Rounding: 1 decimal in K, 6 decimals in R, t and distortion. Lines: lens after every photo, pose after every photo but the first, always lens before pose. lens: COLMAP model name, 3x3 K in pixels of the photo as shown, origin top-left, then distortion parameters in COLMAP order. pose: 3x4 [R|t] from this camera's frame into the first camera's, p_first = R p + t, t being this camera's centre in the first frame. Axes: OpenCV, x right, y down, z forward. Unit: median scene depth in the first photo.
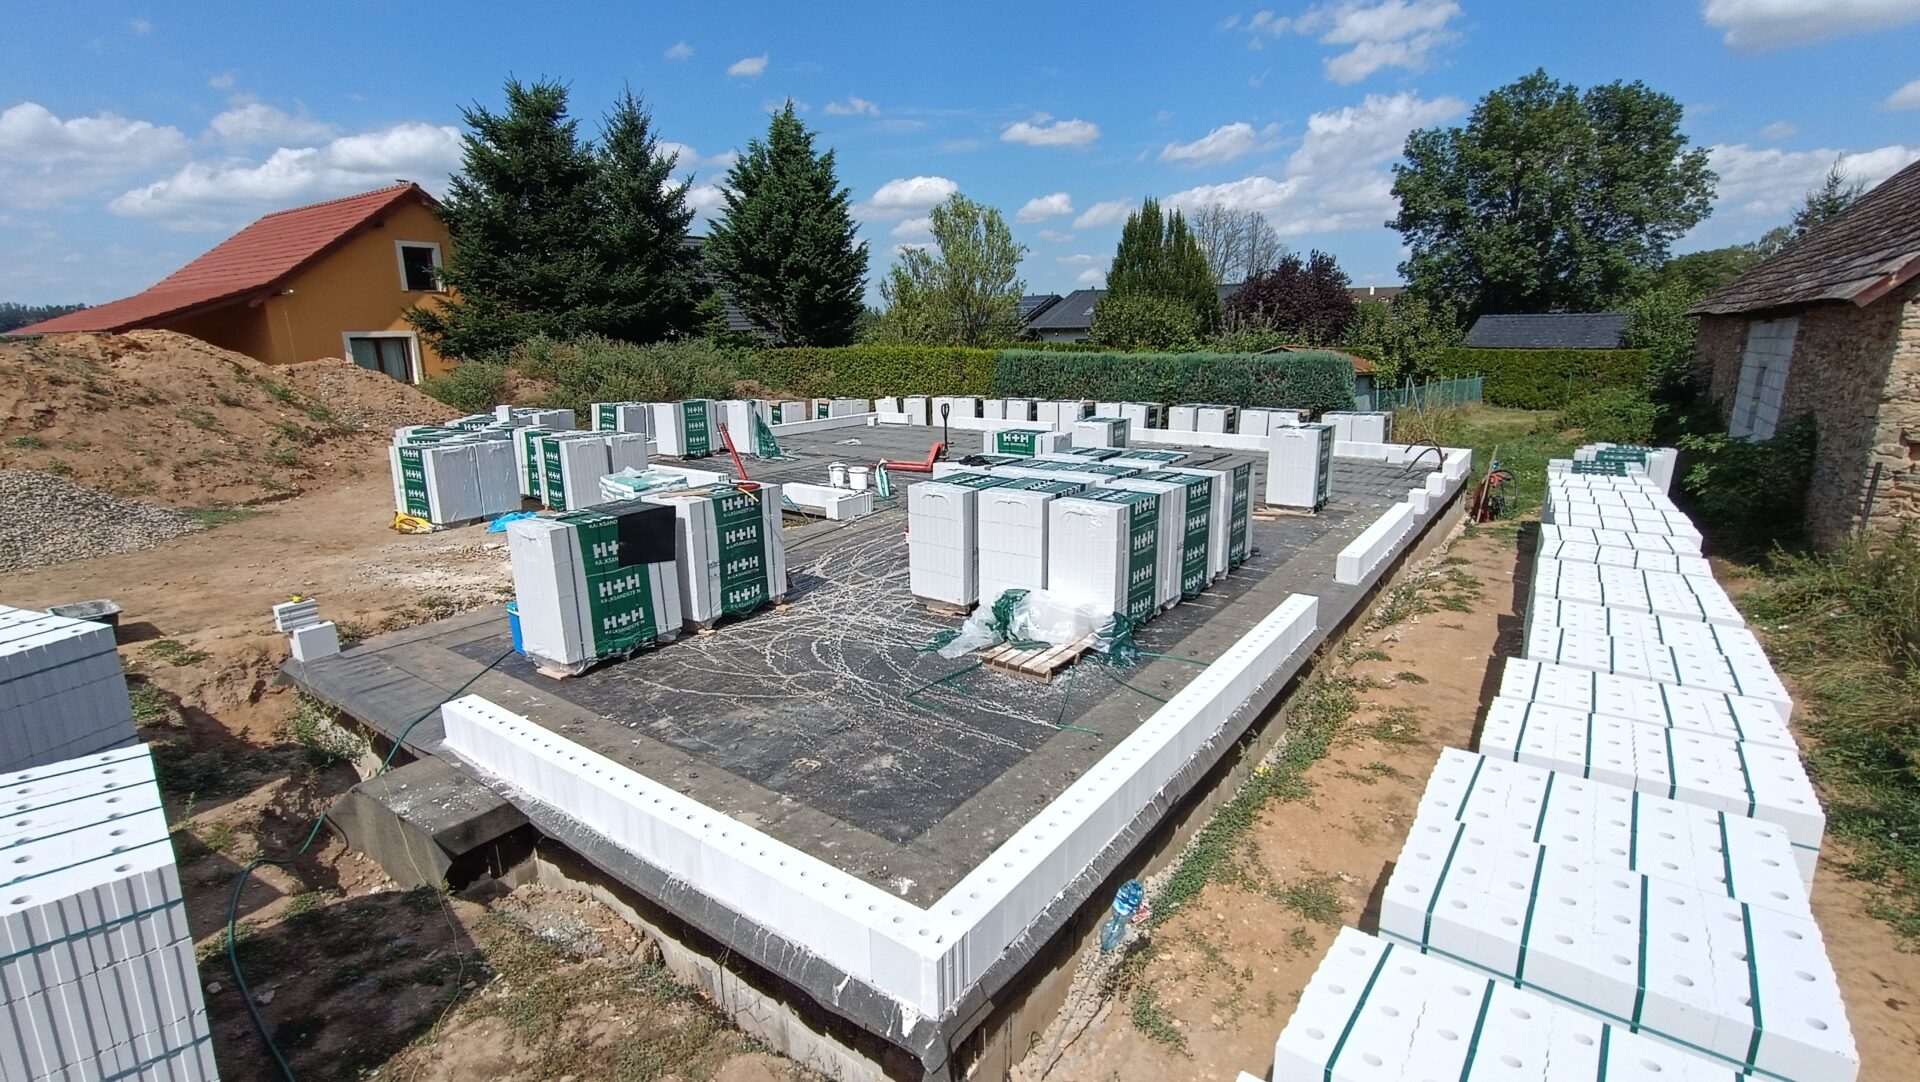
lens RADIAL K [[866.8, 0, 959.8], [0, 866.8, 544.7], [0, 0, 1]] dist [-0.017117, 0.006911]
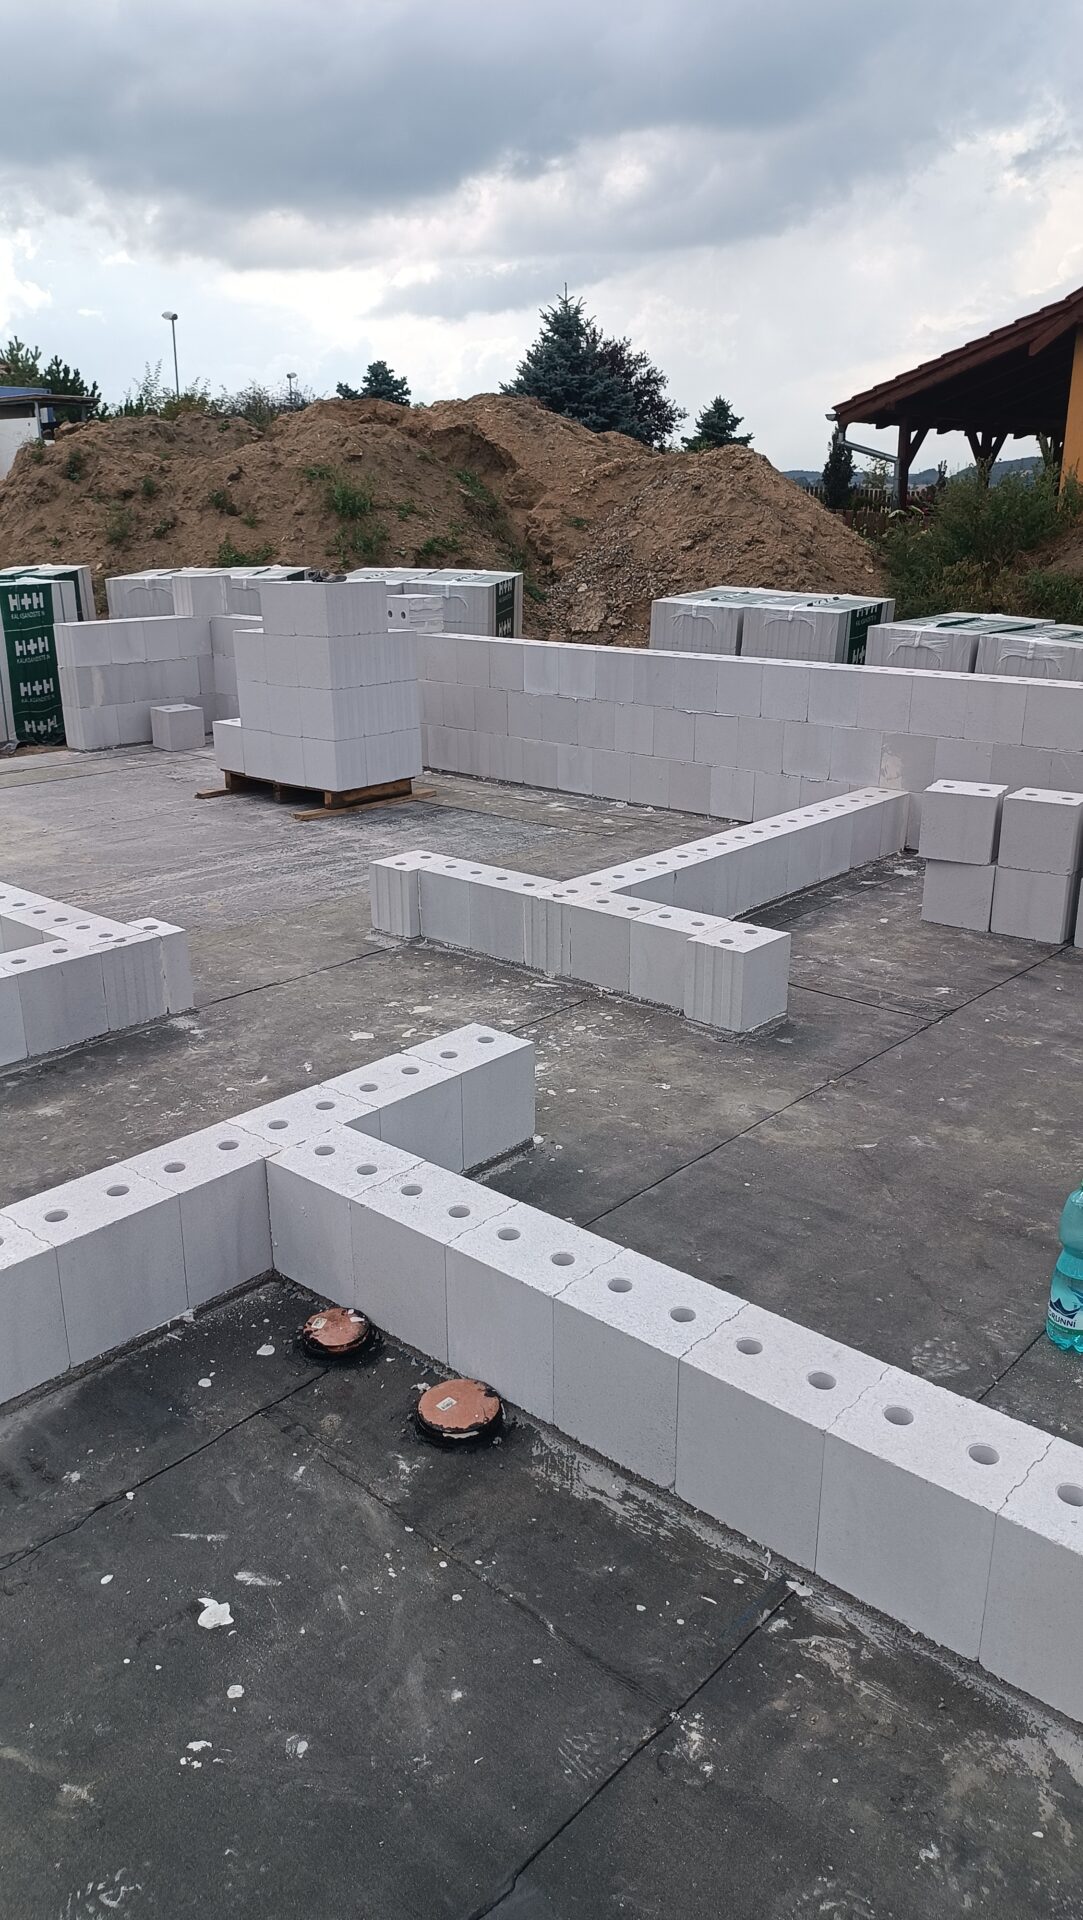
lens RADIAL K [[1365.8, 0, 539.6], [0, 1365.8, 969.2], [0, 0, 1]] dist [0.057663, -0.086805]
pose [[-0.101048, 0.334649, -0.936910, 0.132076], [-0.234485, 0.907188, 0.349322, -0.286728], [0.966854, 0.254990, -0.013199, 1.434700]]
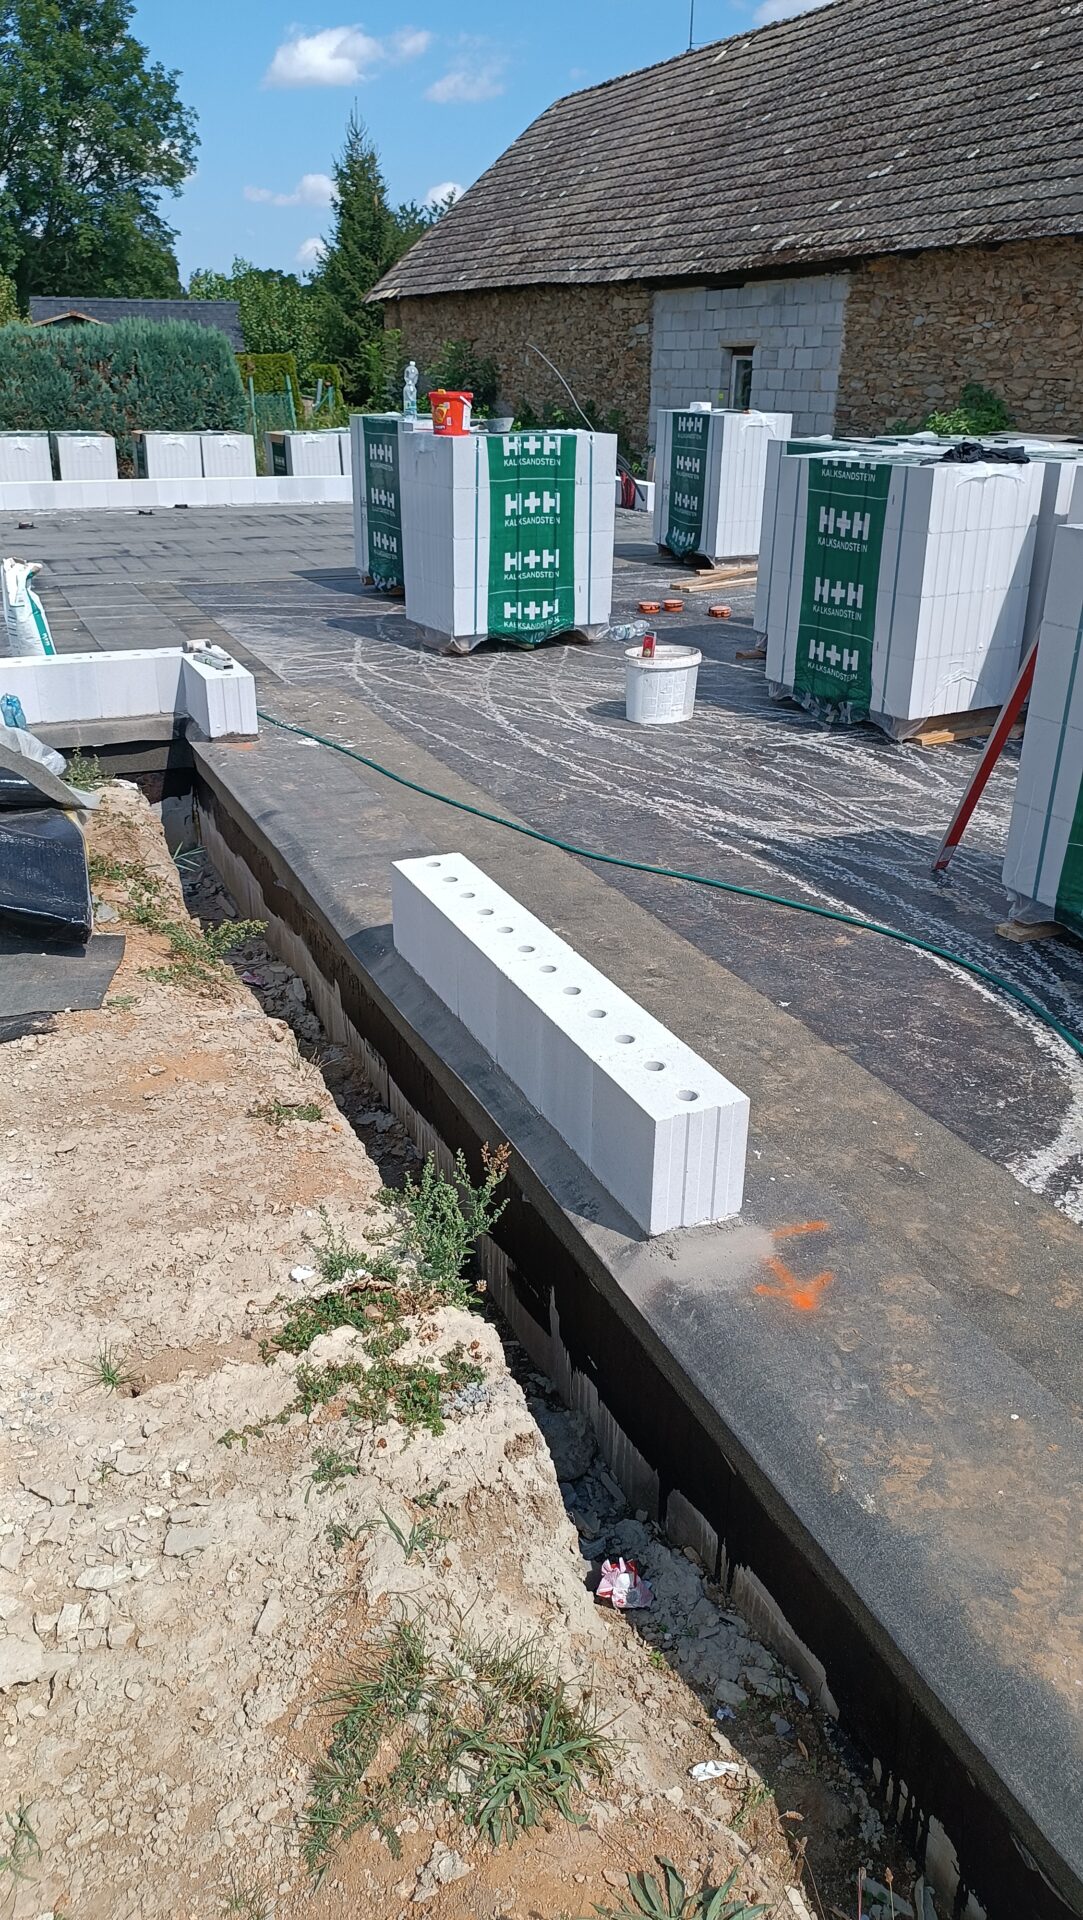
lens RADIAL K [[1365.8, 0, 551.4], [0, 1365.8, 939.6], [0, 0, 1]] dist [0.057663, -0.086805]
pose [[0.492958, -0.322299, 0.808156, -0.451936], [0.191319, 0.946278, 0.260683, -0.060079], [-0.848758, 0.026110, 0.528137, 0.557502]]
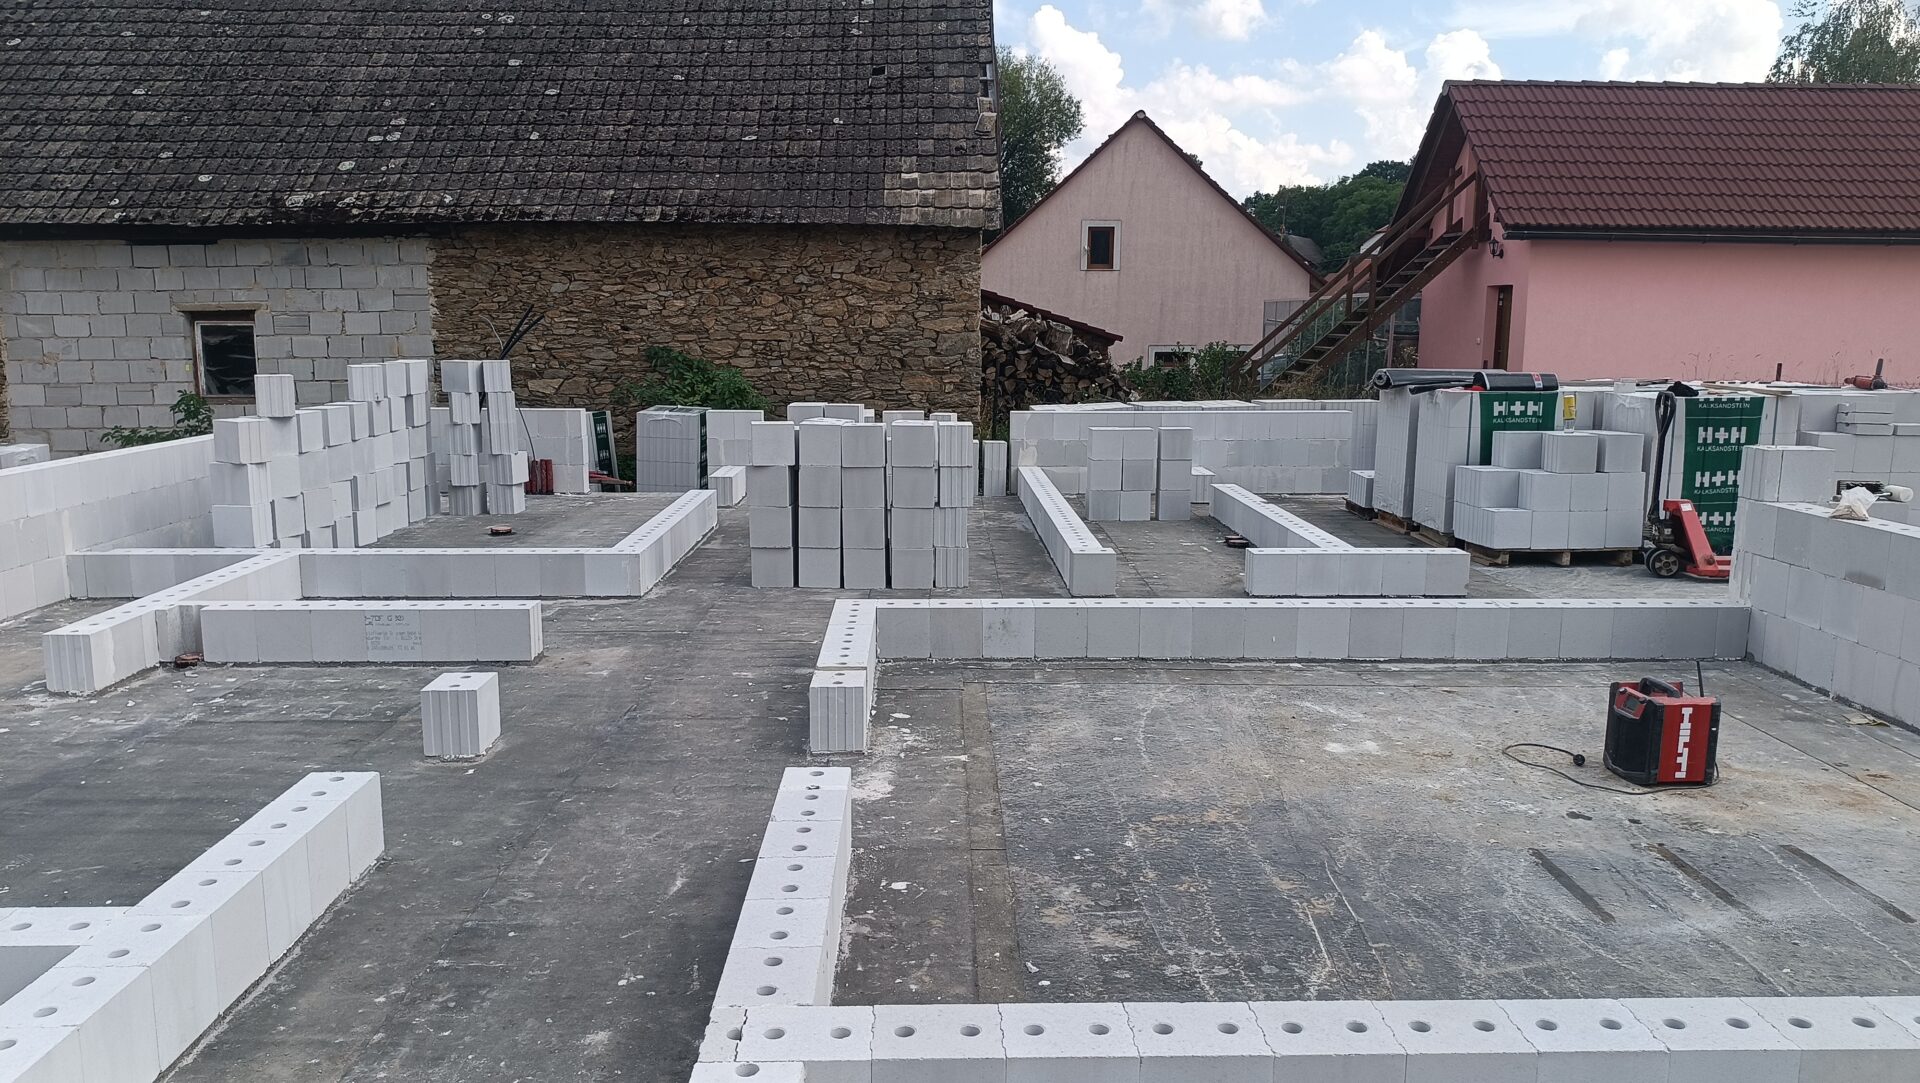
lens RADIAL K [[1365.8, 0, 954.0], [0, 1365.8, 565.1], [0, 0, 1]] dist [0.057663, -0.086805]
pose [[-0.605595, -0.132406, 0.784680, -0.319100], [0.196960, 0.930441, 0.309010, -0.281721], [-0.771013, 0.341685, -0.537391, 1.397685]]
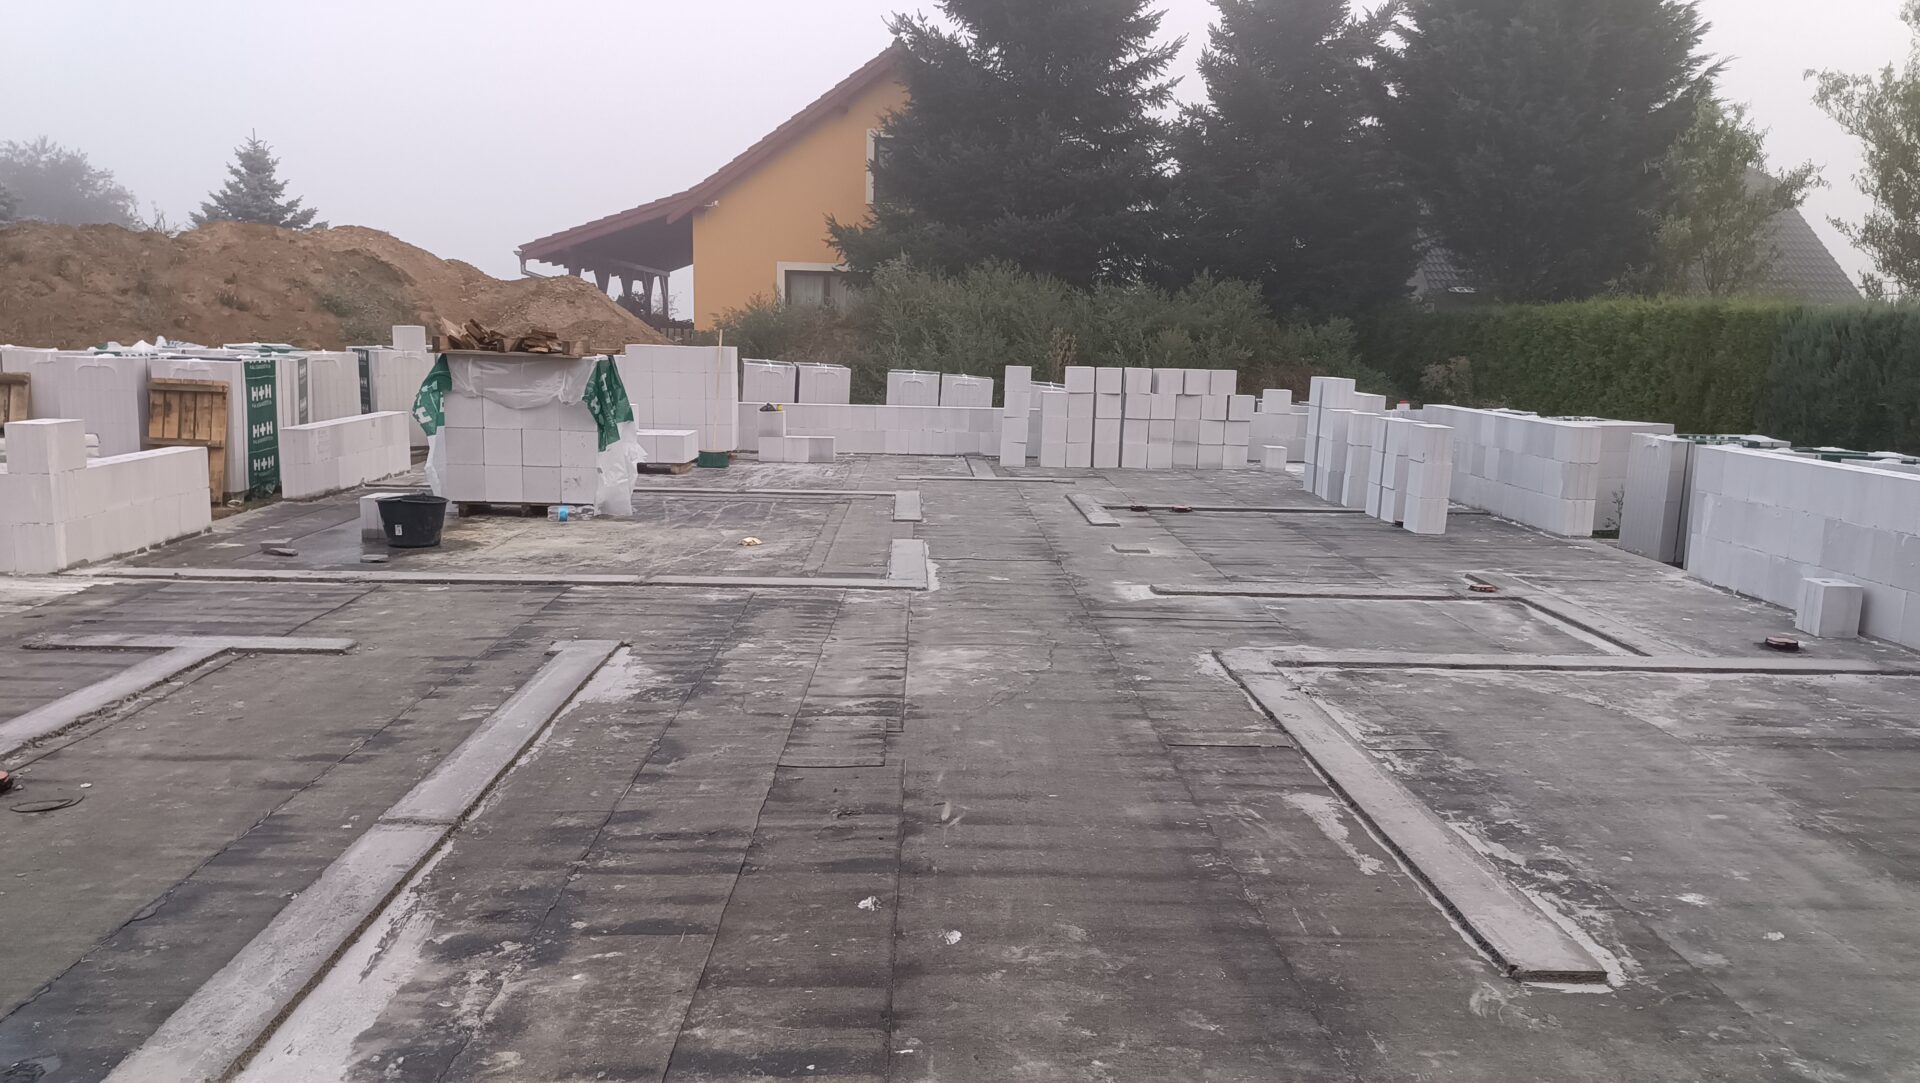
lens RADIAL K [[1365.8, 0, 958.3], [0, 1365.8, 553.7], [0, 0, 1]] dist [0.057663, -0.086805]
pose [[0.613928, 0.154205, -0.774153, 0.530022], [-0.220314, 0.975233, 0.019543, -0.129871], [0.757994, 0.158558, 0.632696, 0.831492]]
